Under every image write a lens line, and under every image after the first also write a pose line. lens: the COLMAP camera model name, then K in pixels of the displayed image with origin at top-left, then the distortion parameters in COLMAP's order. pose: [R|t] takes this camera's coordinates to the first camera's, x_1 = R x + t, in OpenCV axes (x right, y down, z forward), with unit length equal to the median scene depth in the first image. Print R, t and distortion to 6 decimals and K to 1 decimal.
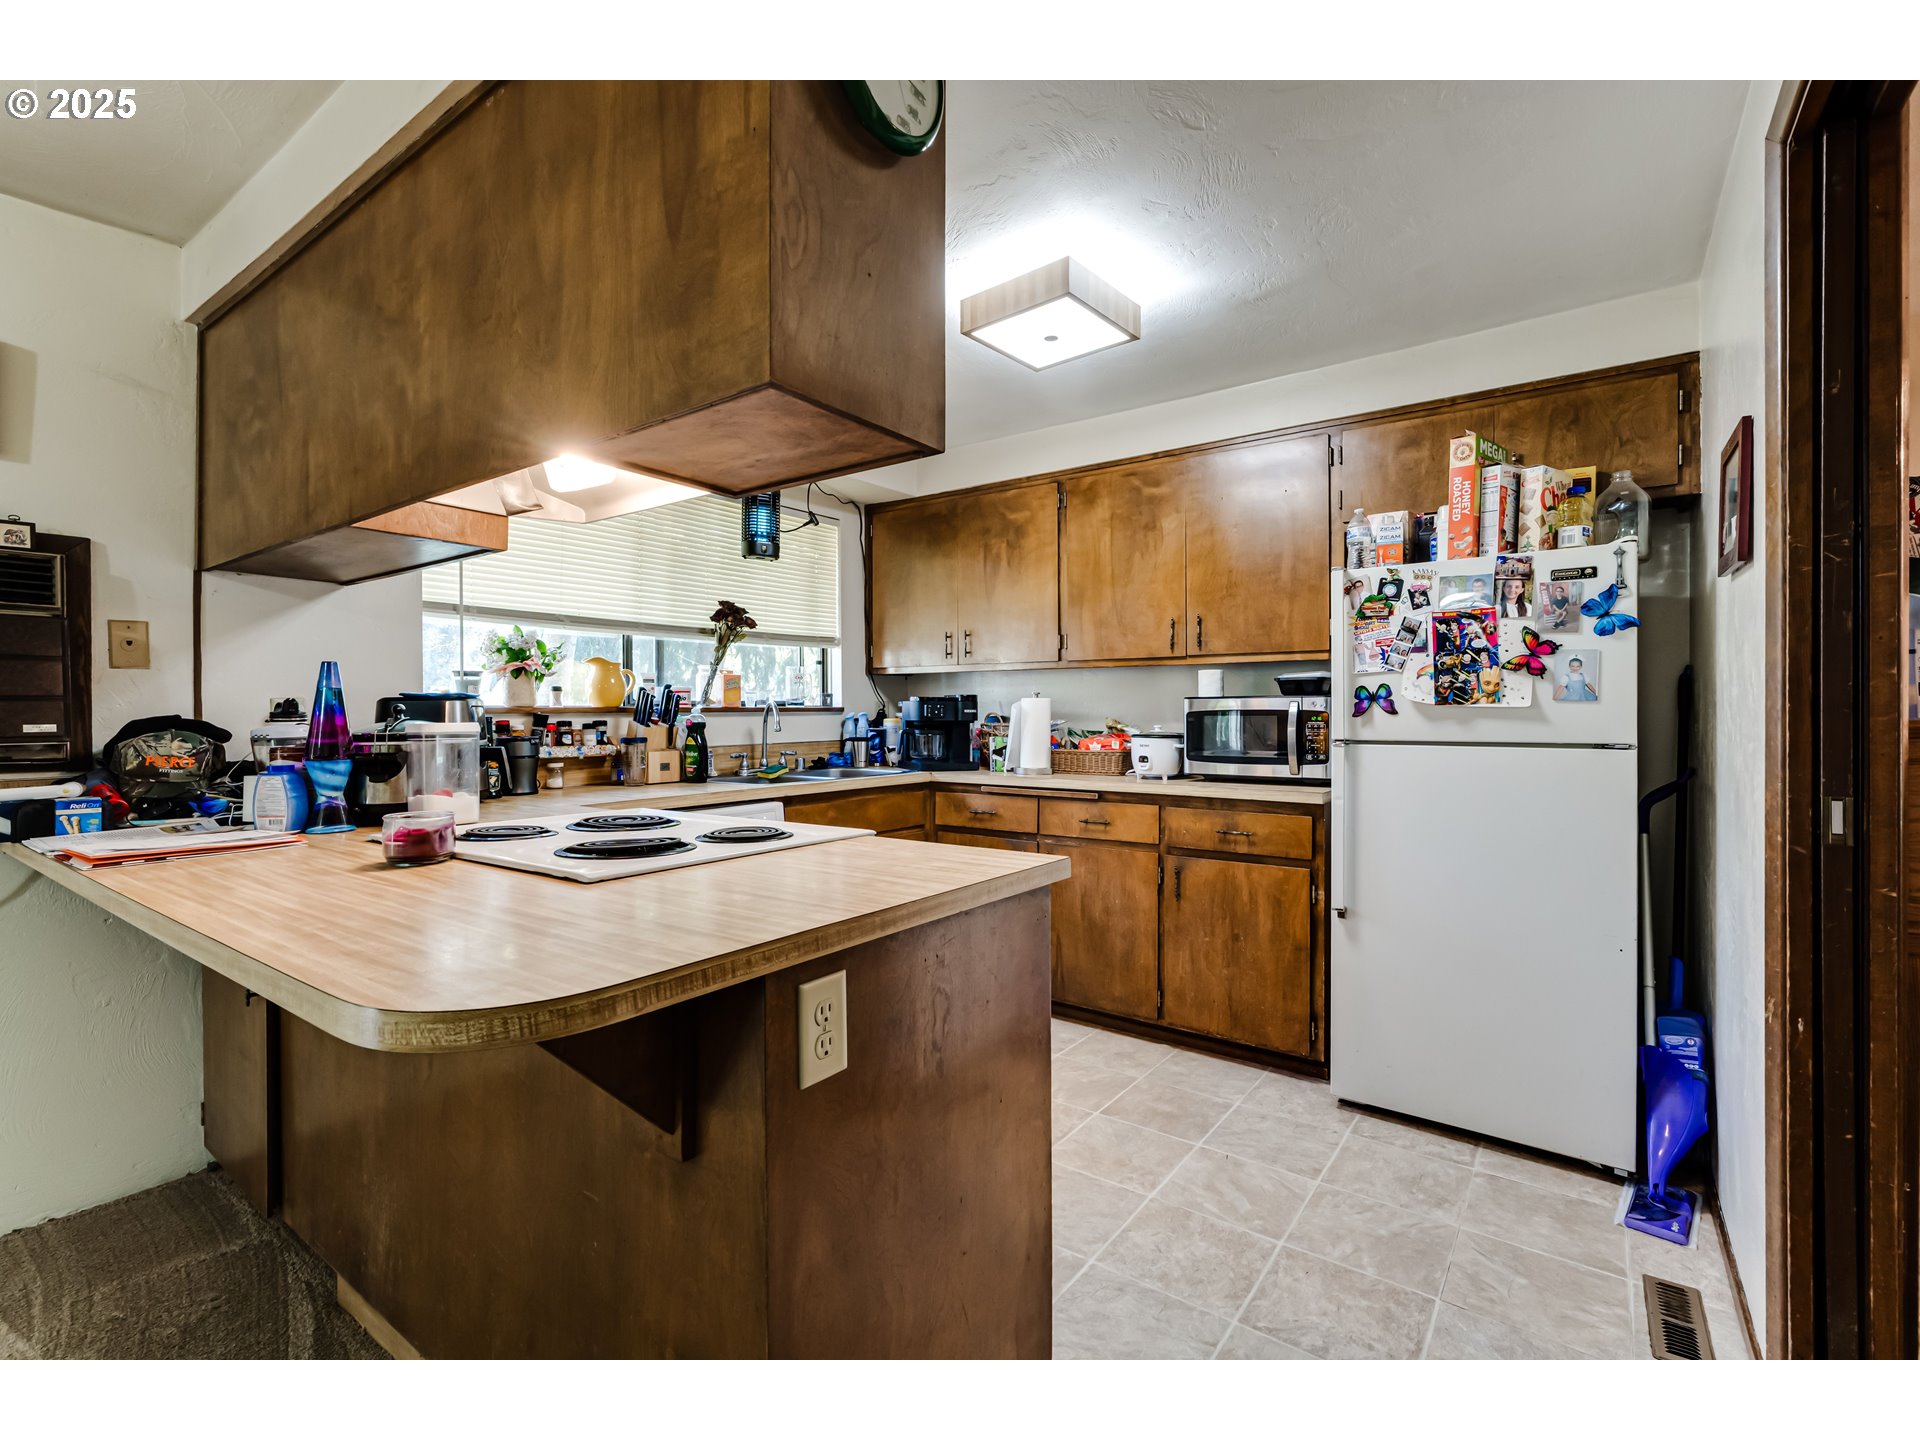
lens RADIAL K [[875.0, 0, 948.2], [0, 875.0, 718.7], [0, 0, 1]] dist [-0.000303, -0.000193]
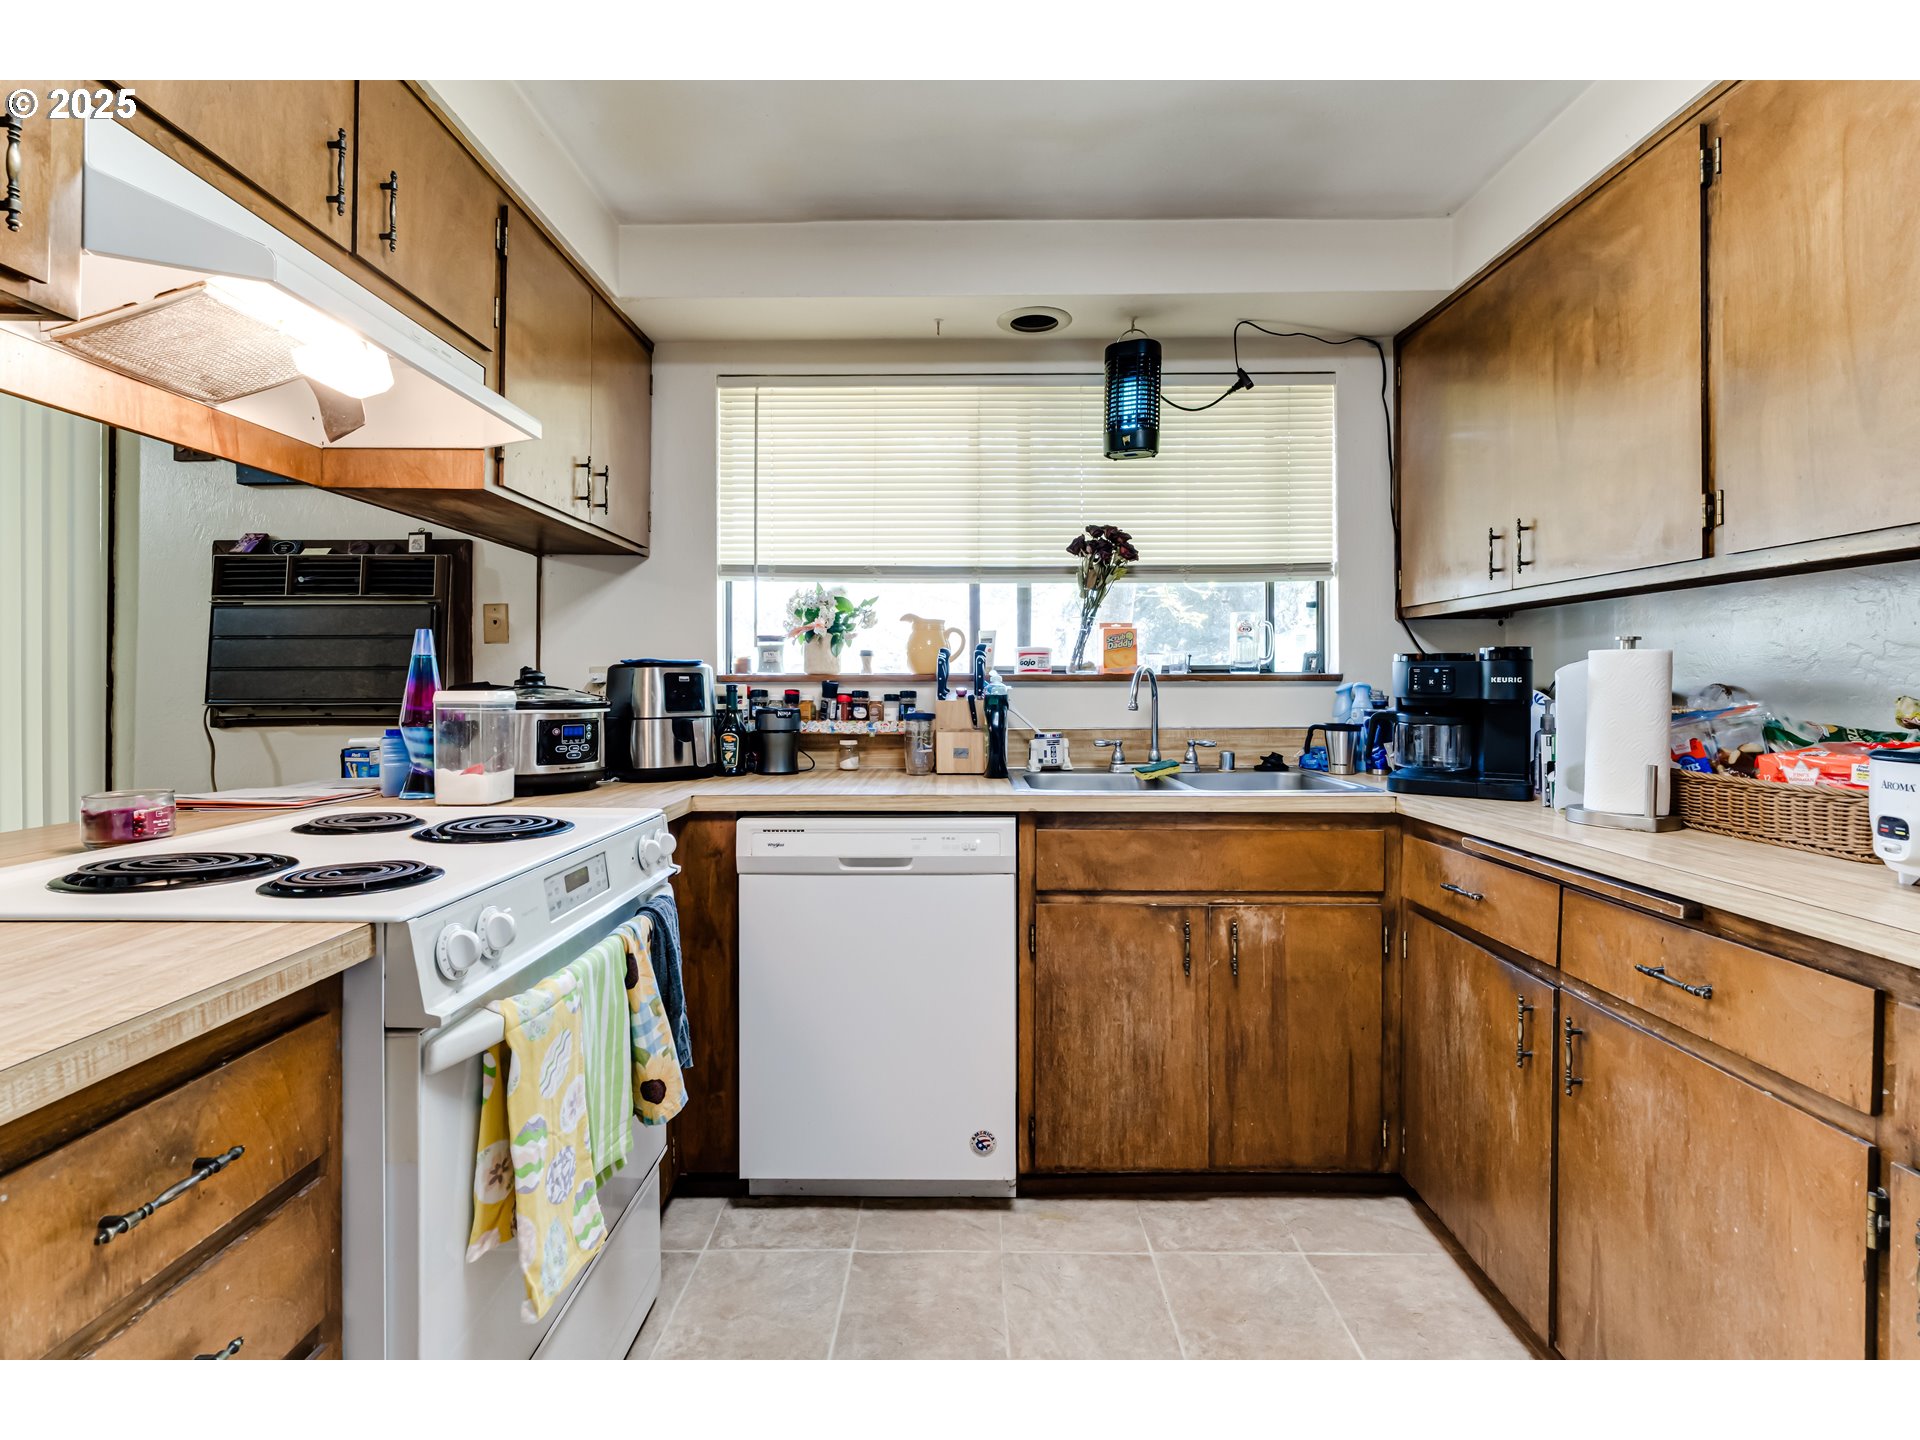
lens RADIAL K [[875.0, 0, 969.9], [0, 875.0, 685.5], [0, 0, 1]] dist [-0.000303, -0.000193]
pose [[0.598057, 0.006115, -0.801430, 0.294144], [-0.008511, 0.999963, 0.001279, -0.004568], [0.801408, 0.006056, 0.598087, 0.562096]]
